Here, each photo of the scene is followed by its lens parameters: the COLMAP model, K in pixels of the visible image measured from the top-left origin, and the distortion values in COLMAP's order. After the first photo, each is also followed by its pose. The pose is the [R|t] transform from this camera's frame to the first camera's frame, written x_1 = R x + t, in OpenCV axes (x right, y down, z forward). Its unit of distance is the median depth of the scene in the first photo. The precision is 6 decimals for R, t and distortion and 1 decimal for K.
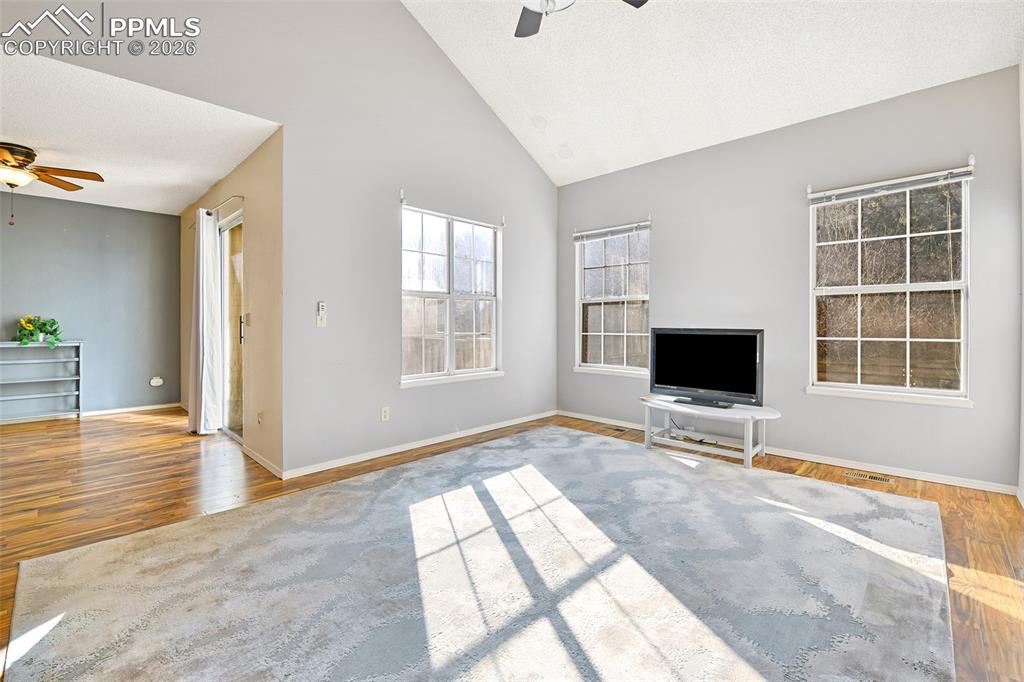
lens RADIAL K [[448.2, 0, 500.8], [0, 448.2, 323.7], [0, 0, 1]] dist [-0.001344, -0.002881]
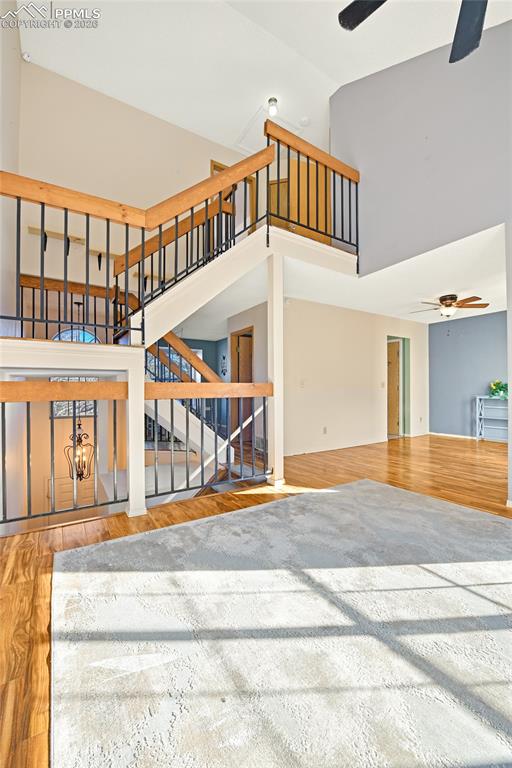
lens RADIAL K [[316.3, 0, 261.3], [0, 316.3, 389.6], [0, 0, 1]] dist [-0.002010, -0.004257]
pose [[-0.206105, -0.001359, -0.978529, 0.445946], [0.001449, 0.999998, -0.001694, 0.019922], [0.978529, -0.001767, -0.206103, 0.436696]]
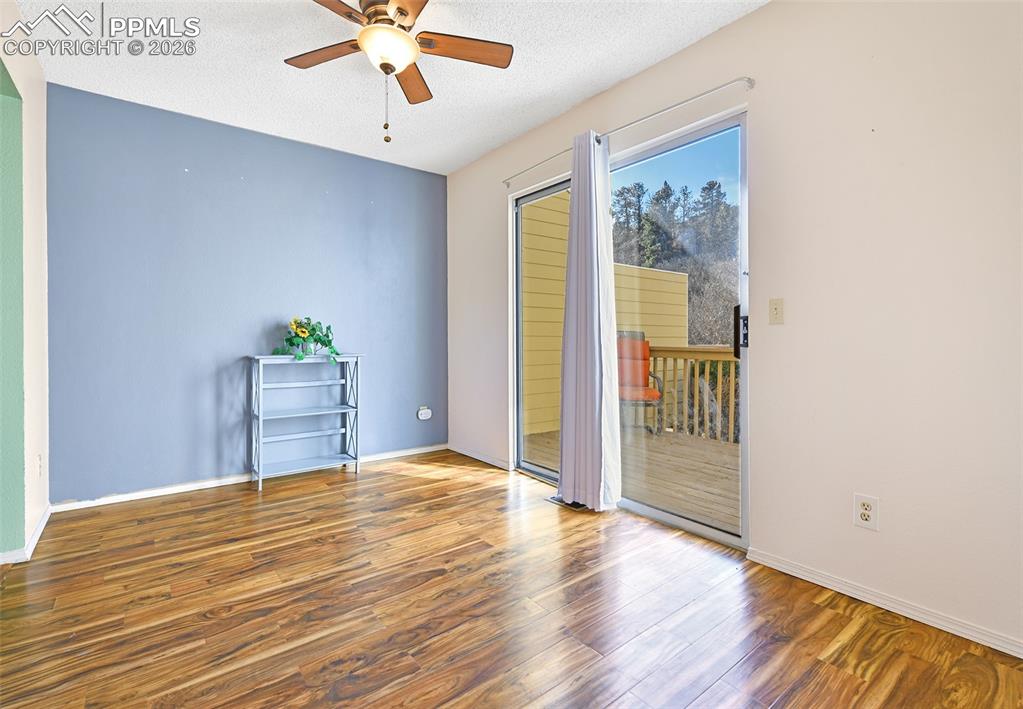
lens RADIAL K [[492.1, 0, 485.6], [0, 492.1, 340.9], [0, 0, 1]] dist [-0.002152, -0.000689]
pose [[0.987390, -0.005792, -0.158203, -0.824956], [0.006159, 0.999979, 0.001829, 0.023135], [0.158189, -0.002780, 0.987405, 0.389997]]
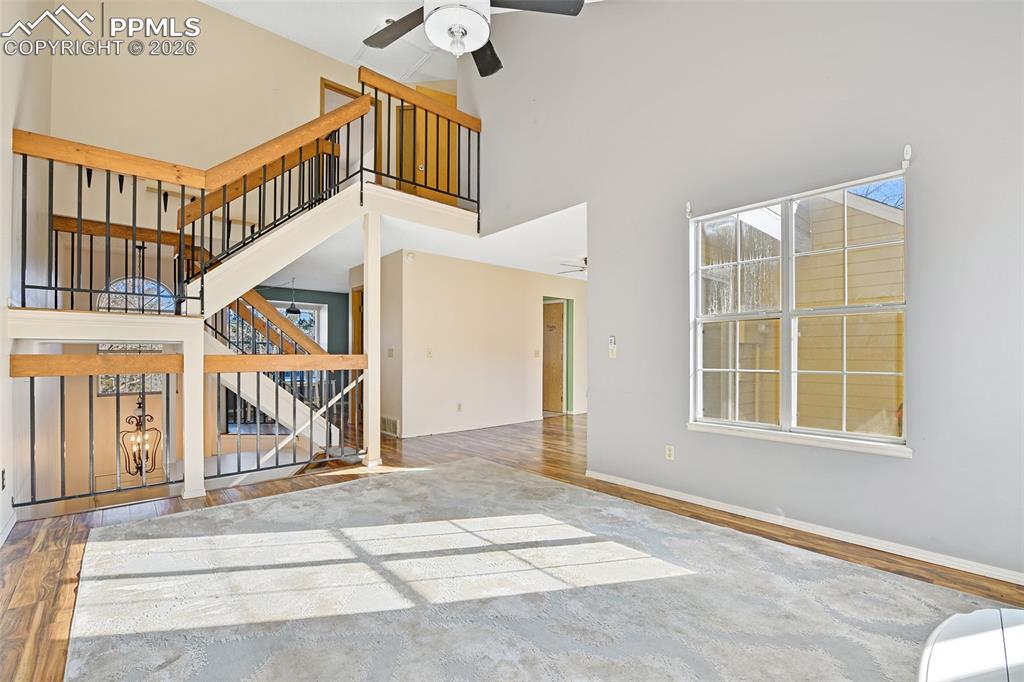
lens RADIAL K [[448.2, 0, 516.7], [0, 448.2, 356.5], [0, 0, 1]] dist [-0.001344, -0.002881]
pose [[-0.059941, 0.003042, -0.998197, 0.705431], [-0.004598, 0.999984, 0.003323, -0.001591], [0.998191, 0.004789, -0.059927, 0.748023]]
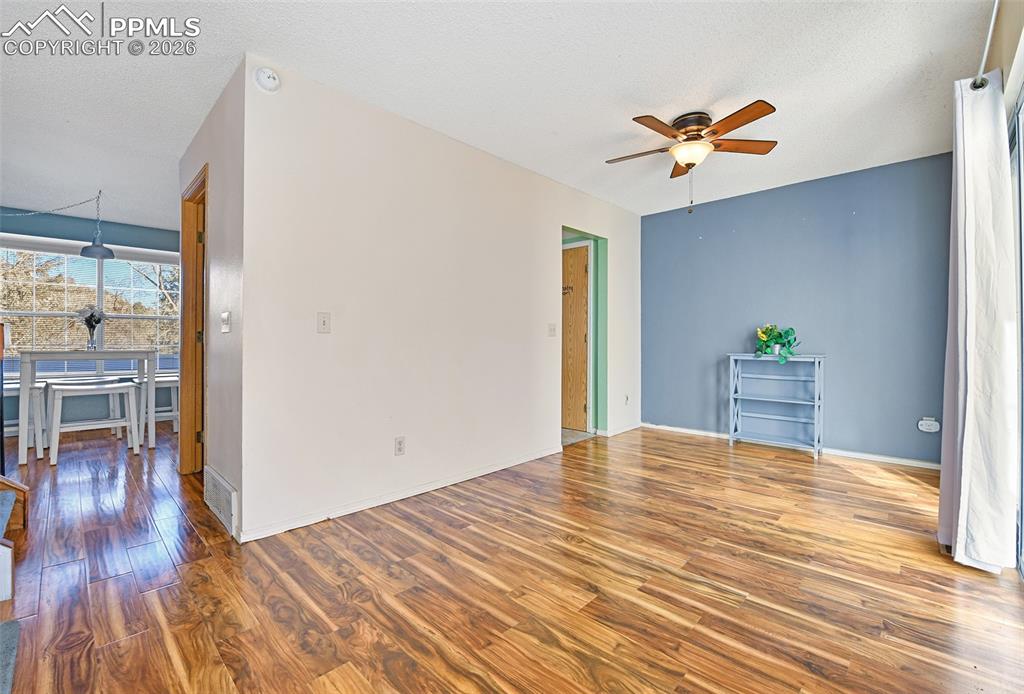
lens RADIAL K [[421.8, 0, 514.5], [0, 421.8, 342.9], [0, 0, 1]] dist [-0.002010, -0.004257]
pose [[0.008121, 0.000478, -0.999967, -0.280765], [-0.001355, 0.999999, 0.000467, 0.021978], [0.999966, 0.001351, 0.008122, 0.617783]]
